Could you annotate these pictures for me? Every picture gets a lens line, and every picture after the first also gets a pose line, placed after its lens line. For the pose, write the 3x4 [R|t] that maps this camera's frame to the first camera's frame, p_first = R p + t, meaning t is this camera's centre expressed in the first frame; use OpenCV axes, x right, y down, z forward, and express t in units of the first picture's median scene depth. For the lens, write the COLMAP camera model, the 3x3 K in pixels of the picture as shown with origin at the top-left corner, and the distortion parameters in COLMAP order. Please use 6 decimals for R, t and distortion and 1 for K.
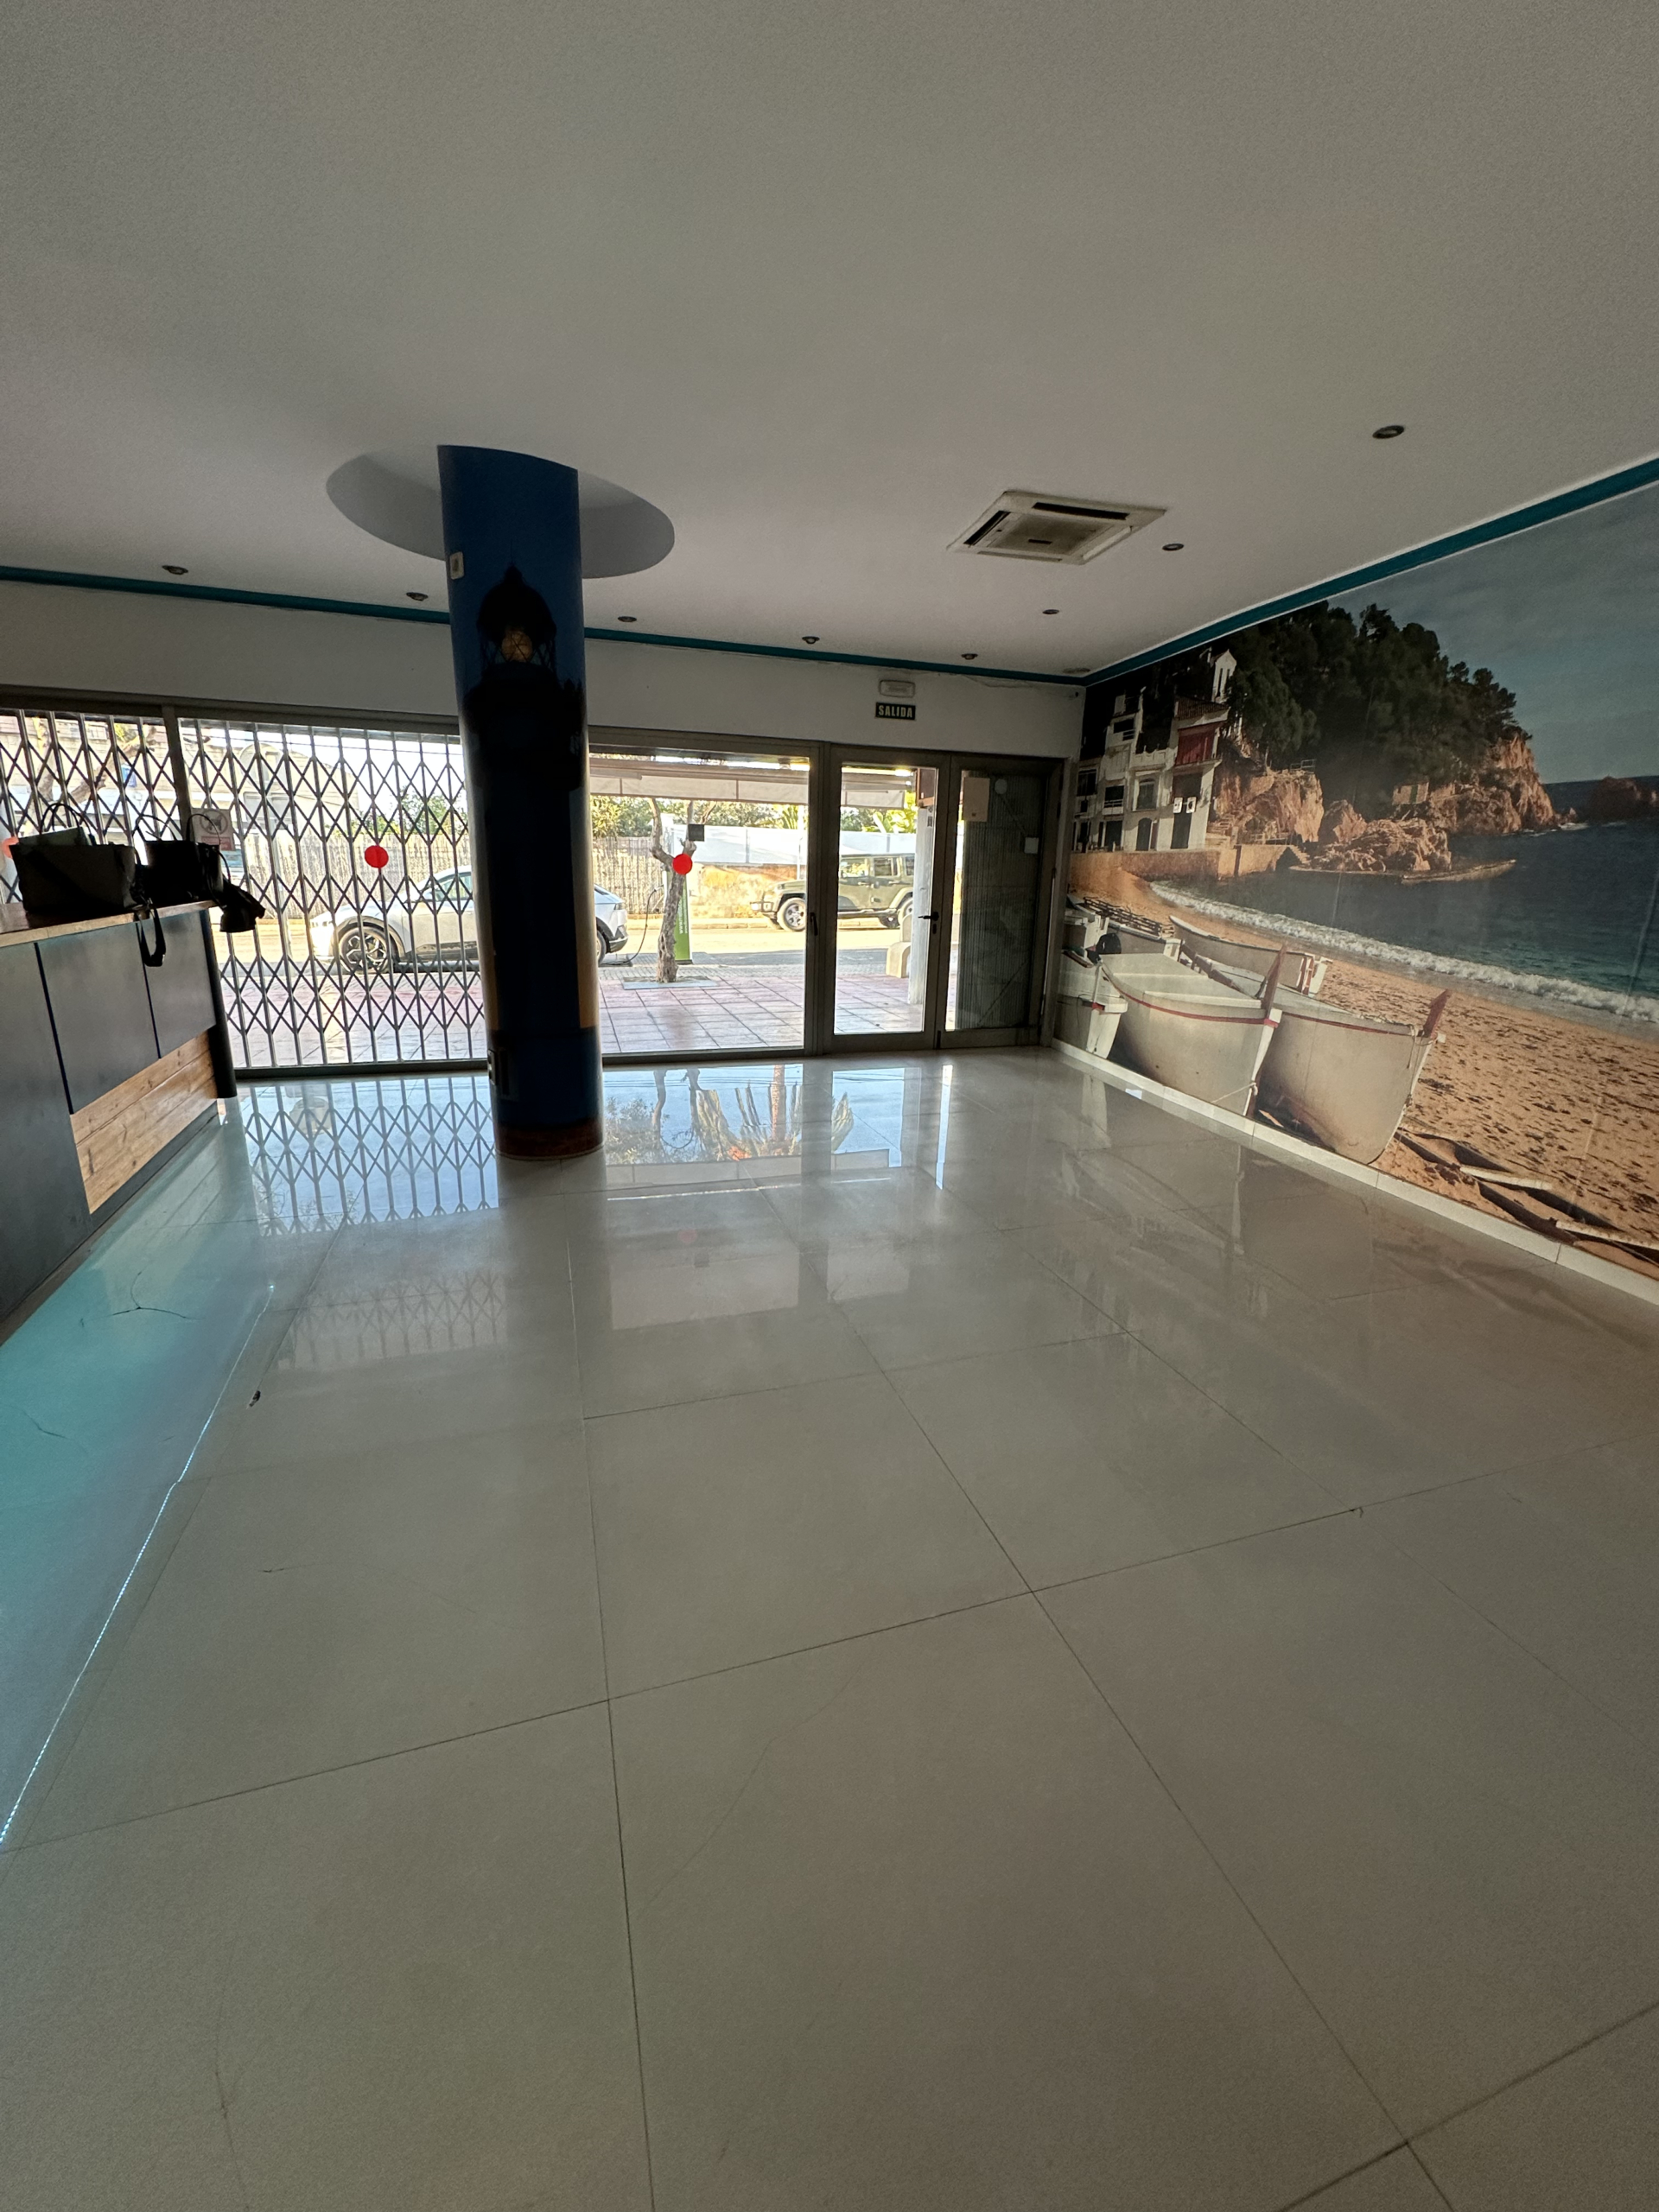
lens RADIAL K [[883.5, 0, 829.5], [0, 883.5, 1106.0], [0, 0, 1]] dist [-0.001218, 0.000067]
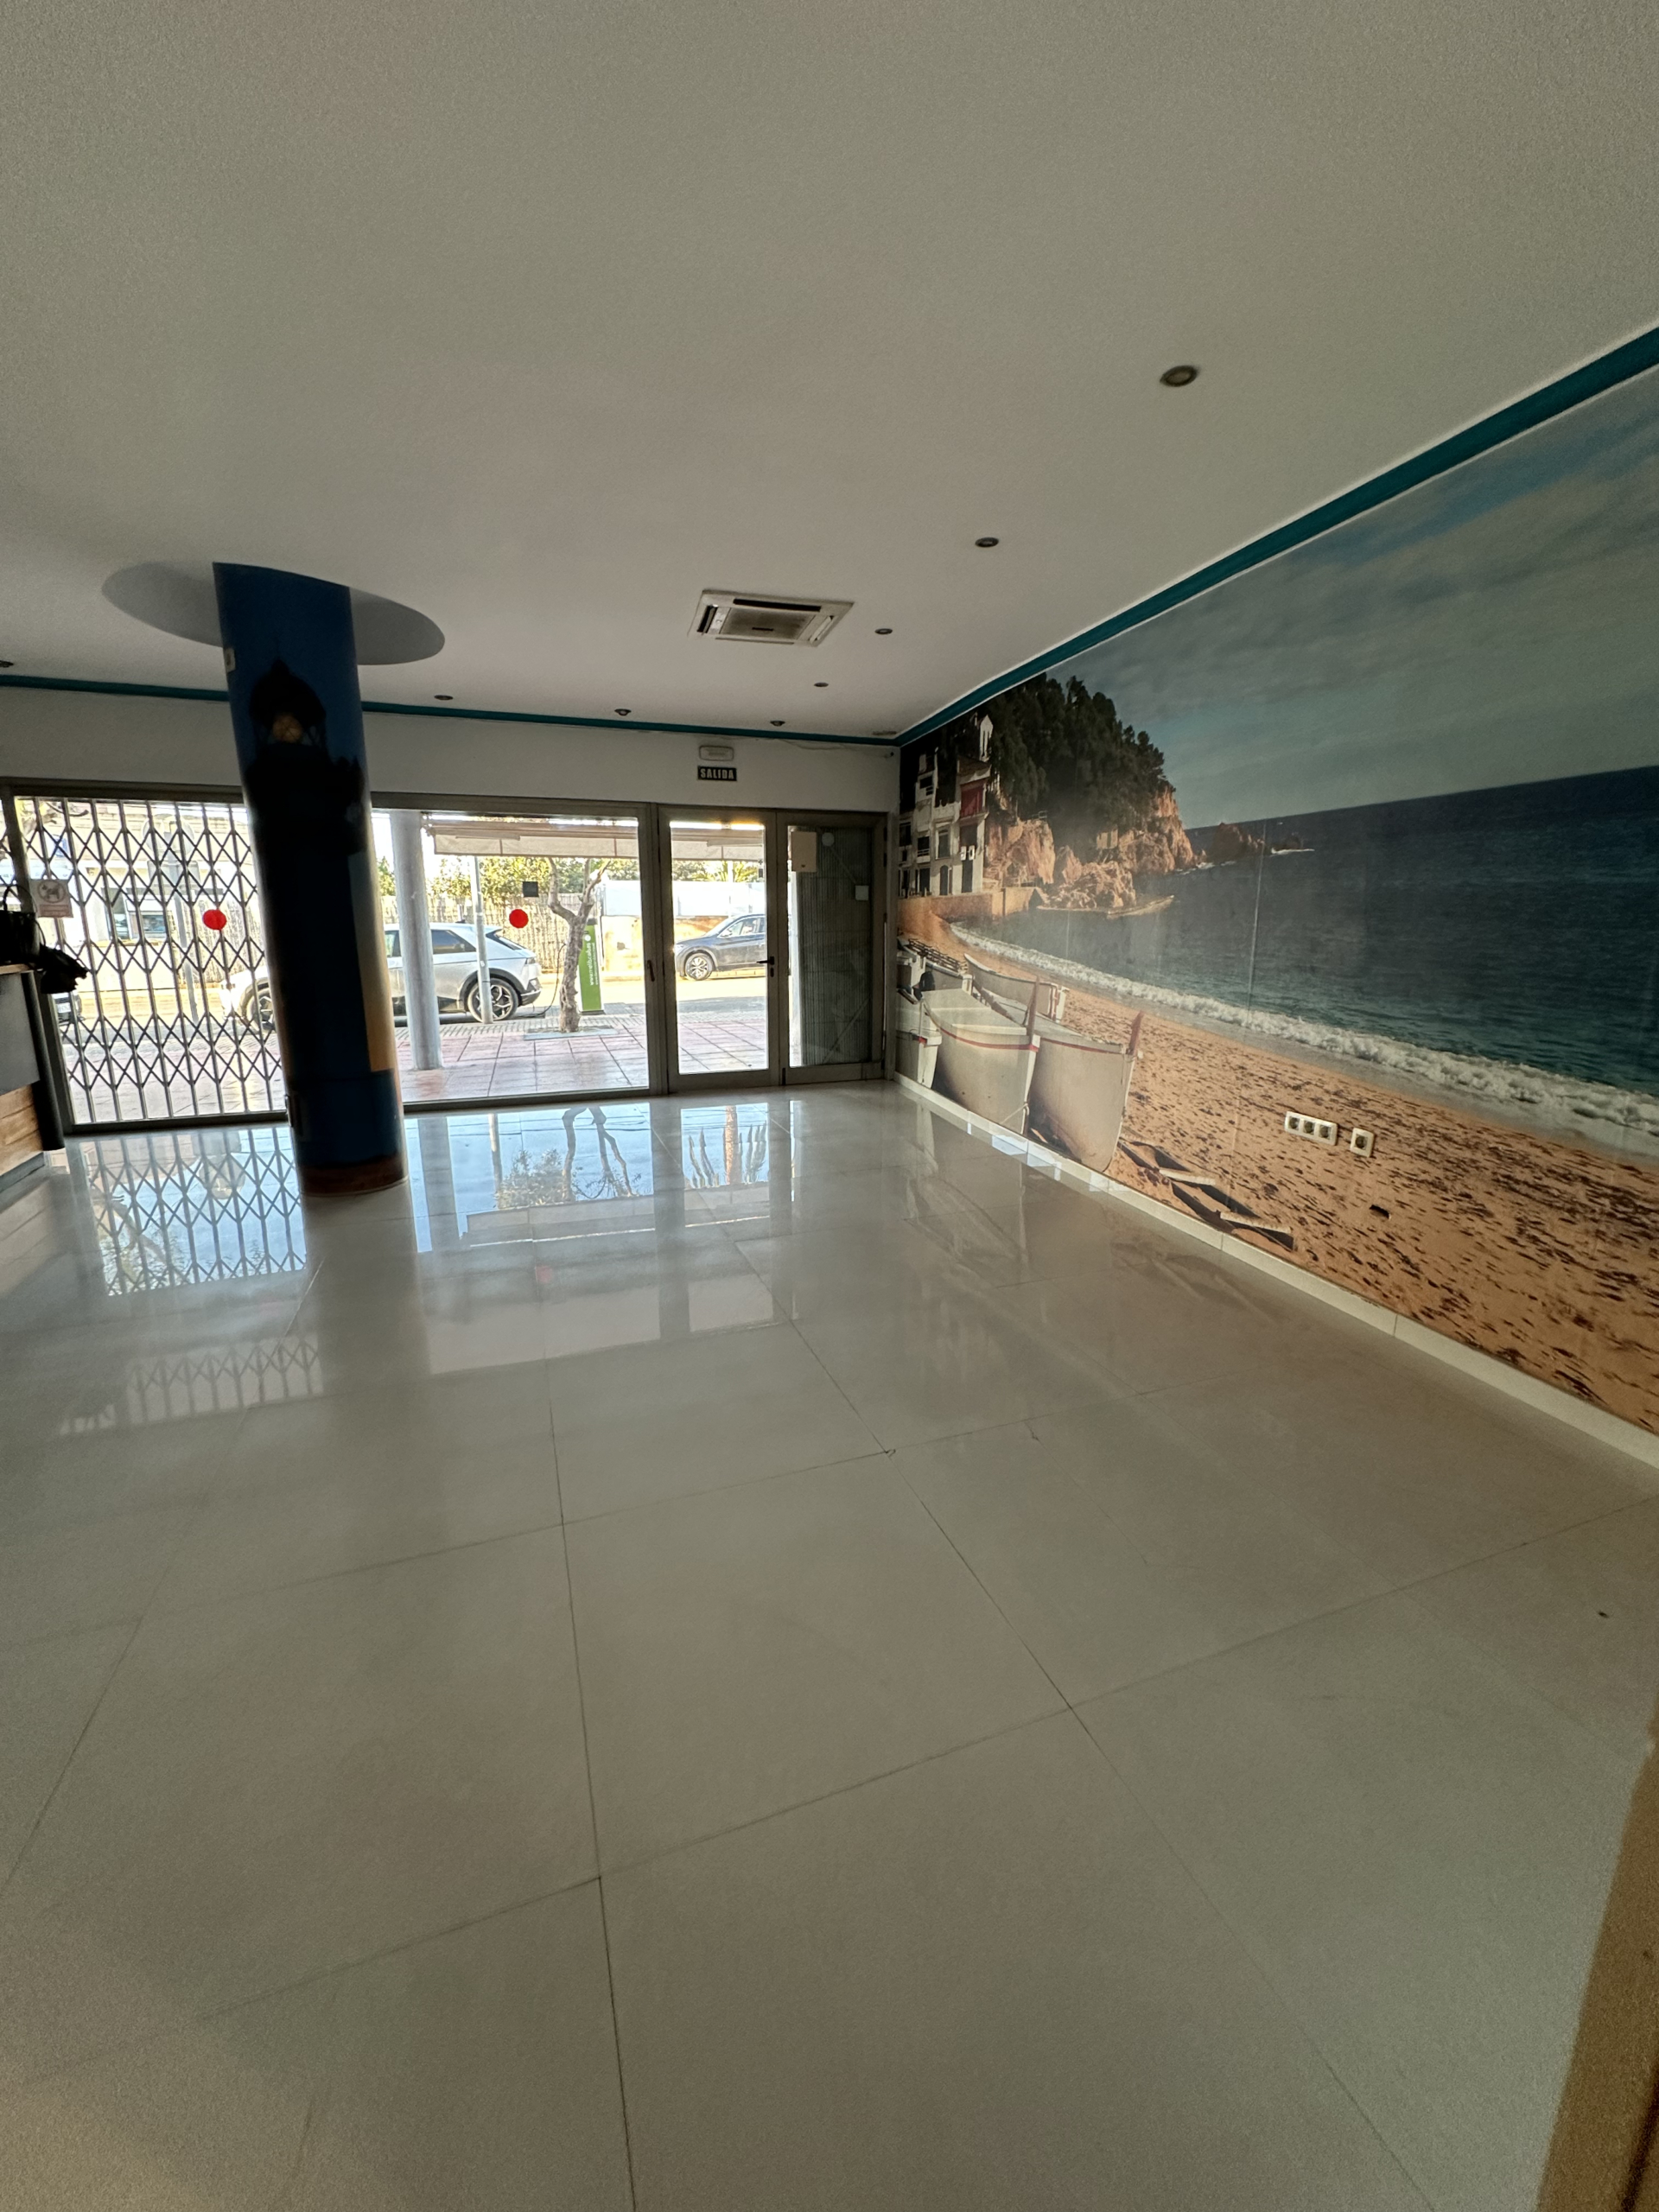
lens RADIAL K [[884.2, 0, 829.5], [0, 884.2, 1106.0], [0, 0, 1]] dist [-0.004373, -0.000066]
pose [[0.998925, -0.033036, 0.032526, 0.219058], [0.034731, 0.997990, -0.053009, 0.027766], [-0.030709, 0.054082, 0.998064, -0.080878]]
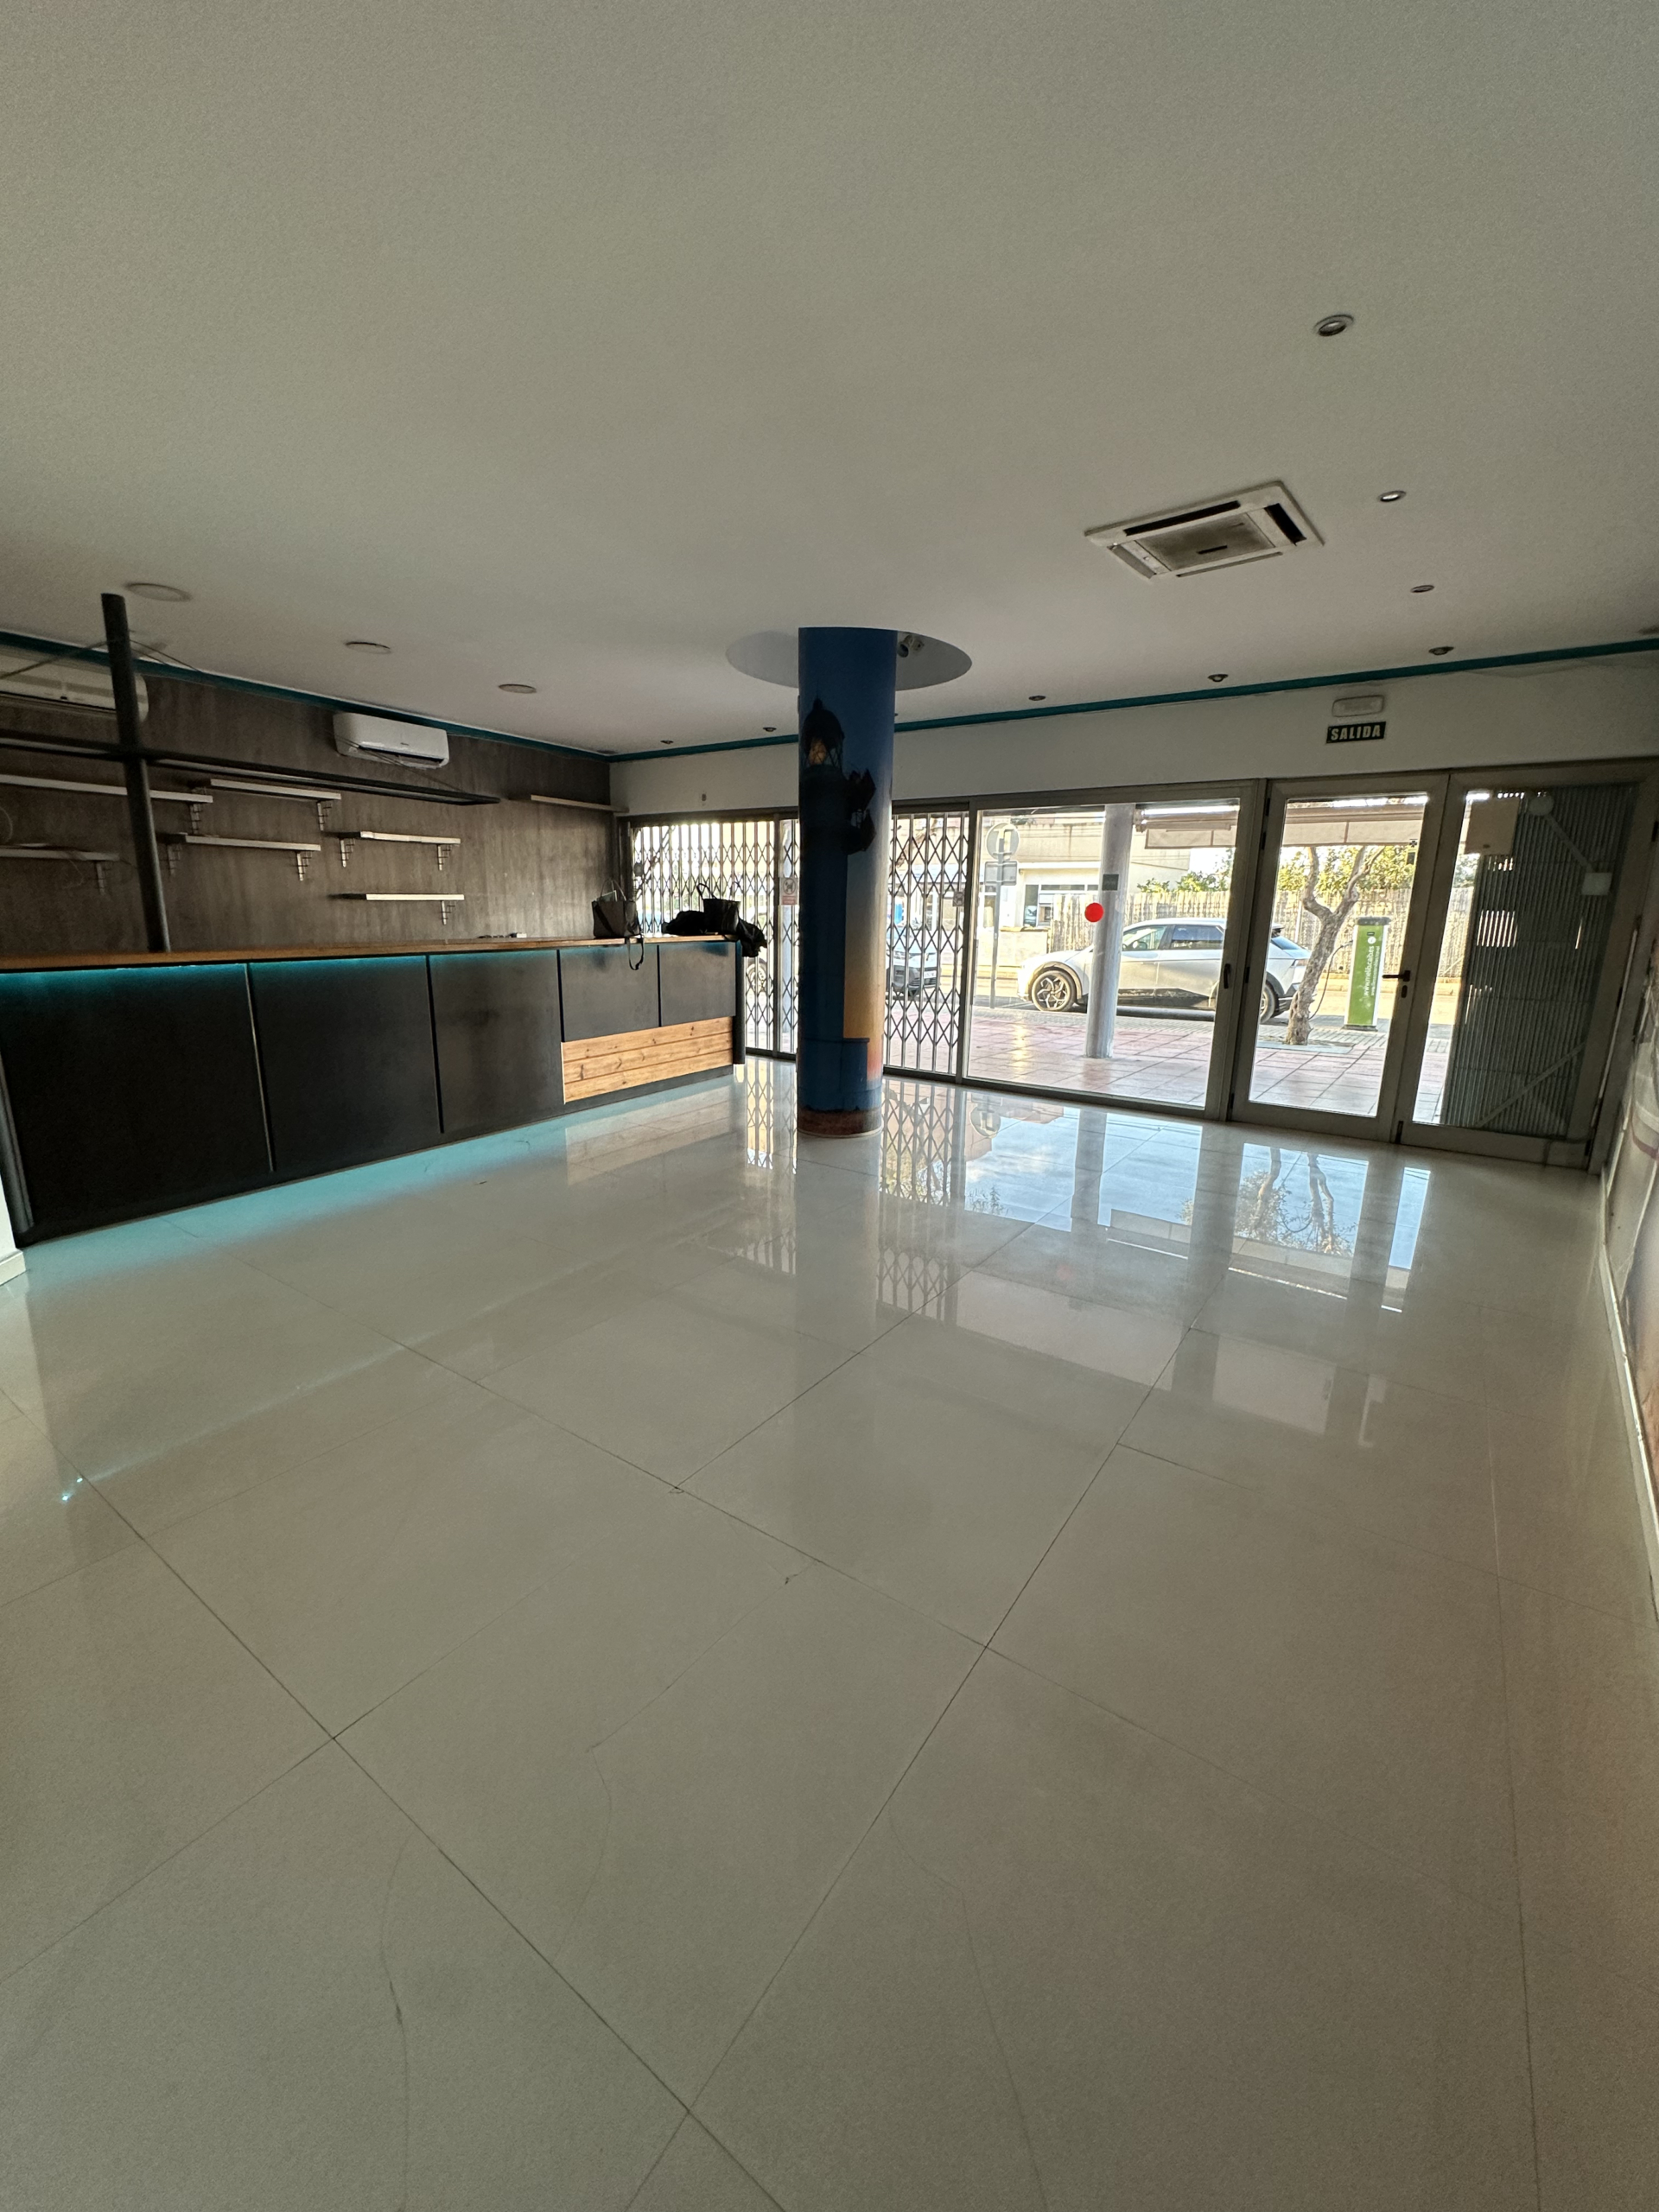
lens RADIAL K [[881.6, 0, 829.5], [0, 881.6, 1106.0], [0, 0, 1]] dist [0.000600, 0.000106]
pose [[0.608188, 0.163339, -0.776806, 0.647222], [-0.210713, 0.976713, 0.040399, -0.034827], [0.765315, 0.139113, 0.628443, 0.180401]]
